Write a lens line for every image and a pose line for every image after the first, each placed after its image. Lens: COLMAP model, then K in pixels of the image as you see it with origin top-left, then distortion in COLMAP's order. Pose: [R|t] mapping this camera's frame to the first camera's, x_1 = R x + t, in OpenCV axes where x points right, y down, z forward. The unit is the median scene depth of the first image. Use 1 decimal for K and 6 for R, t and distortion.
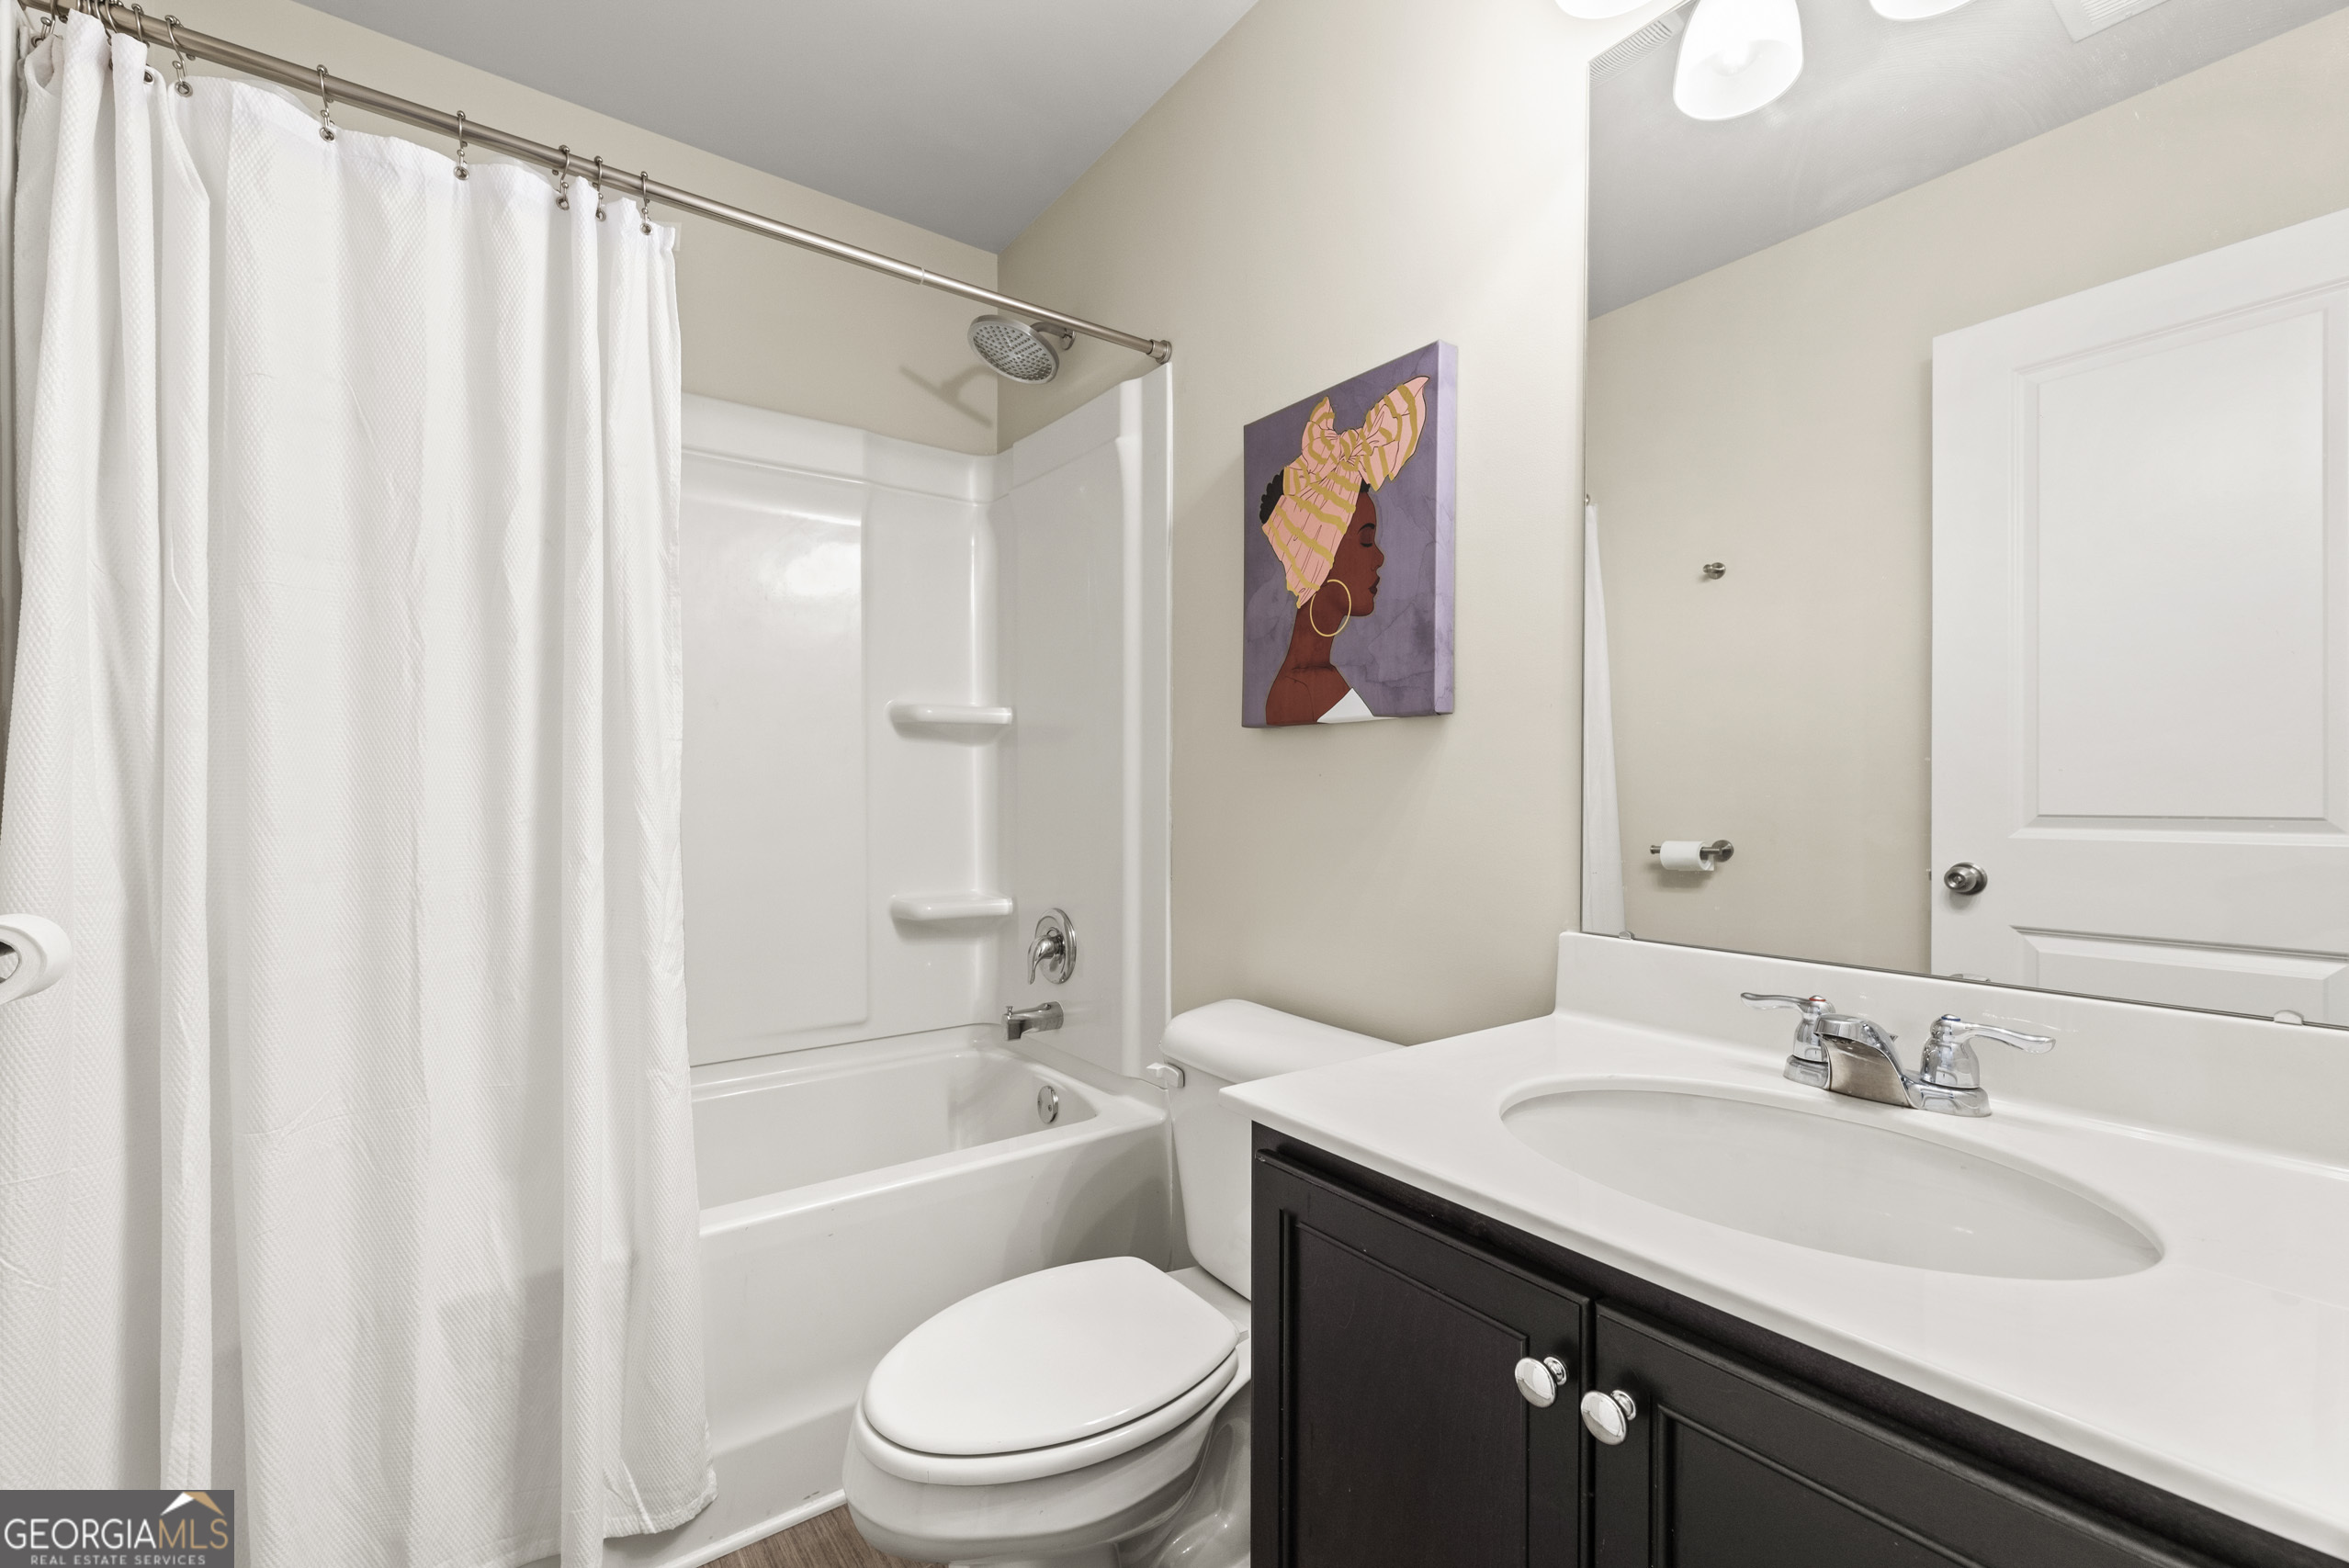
lens RADIAL K [[959.9, 0, 1178.2], [0, 959.9, 794.4], [0, 0, 1]] dist [0.007590, -0.002069]
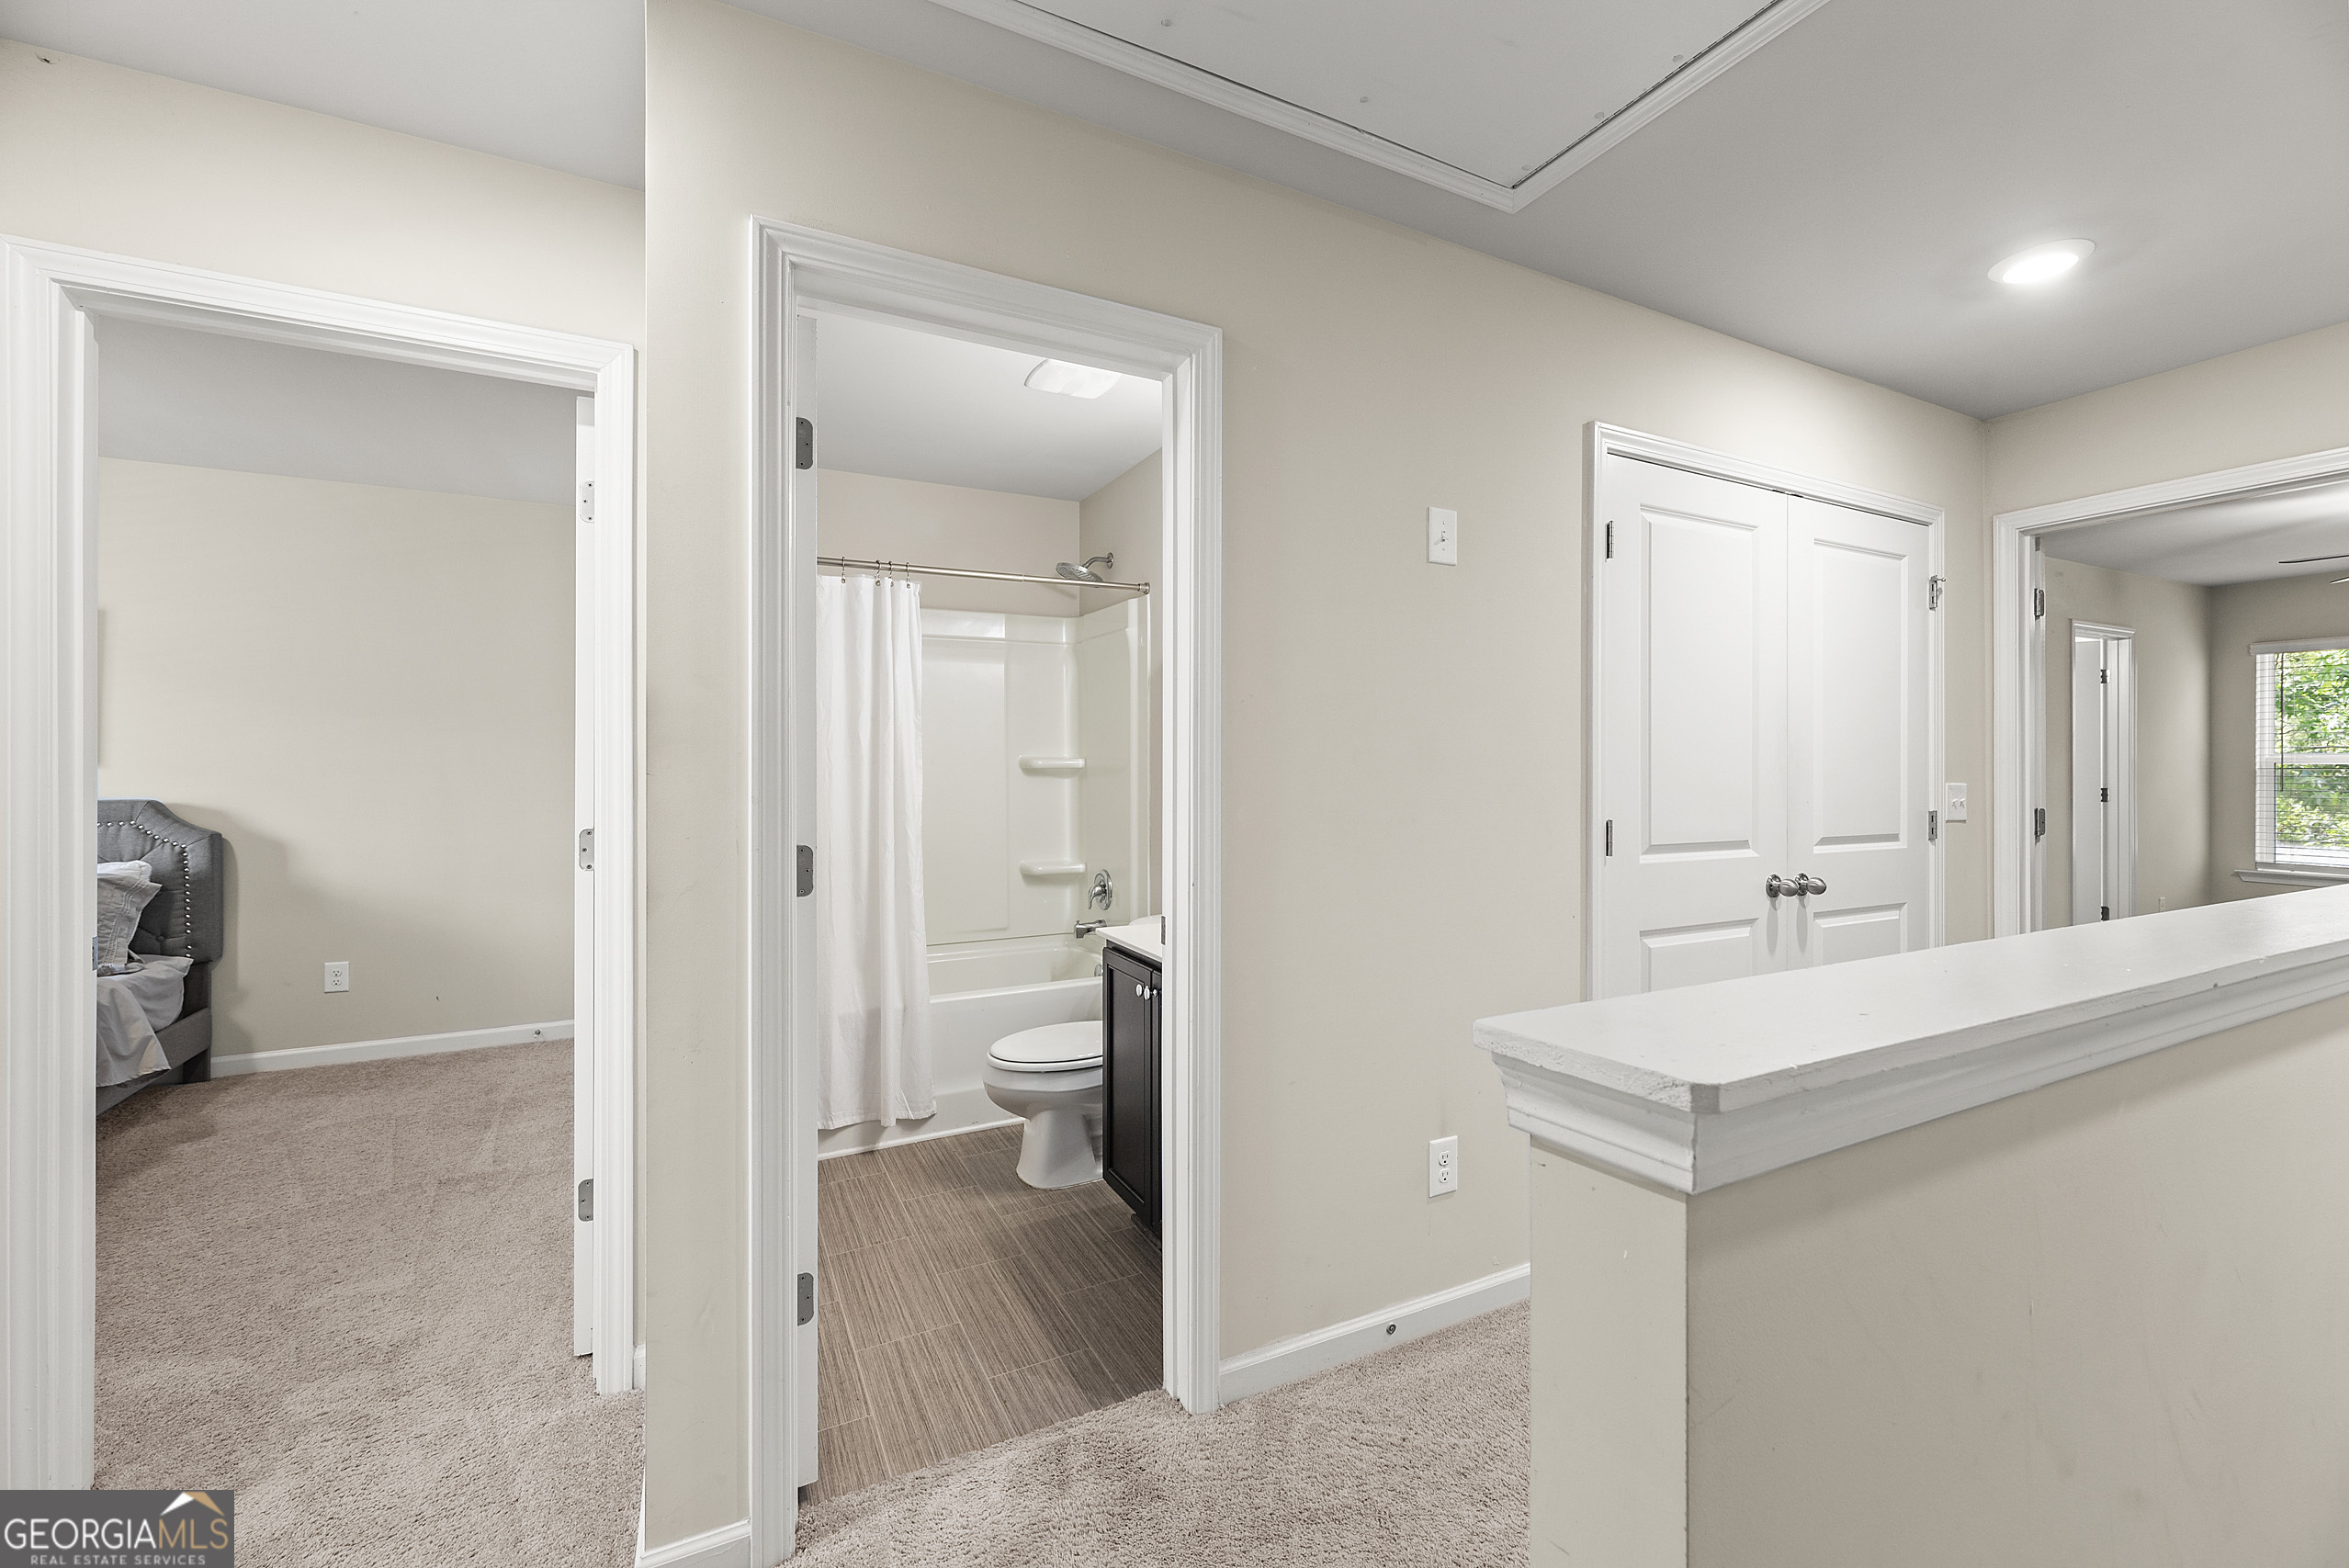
lens RADIAL K [[959.9, 0, 1188.7], [0, 959.9, 769.8], [0, 0, 1]] dist [0.007590, -0.002069]
pose [[0.984731, 0.000394, -0.174083, 0.371335], [0.001469, 0.999943, 0.010573, -0.097520], [0.174078, -0.010667, 0.984674, -0.830837]]
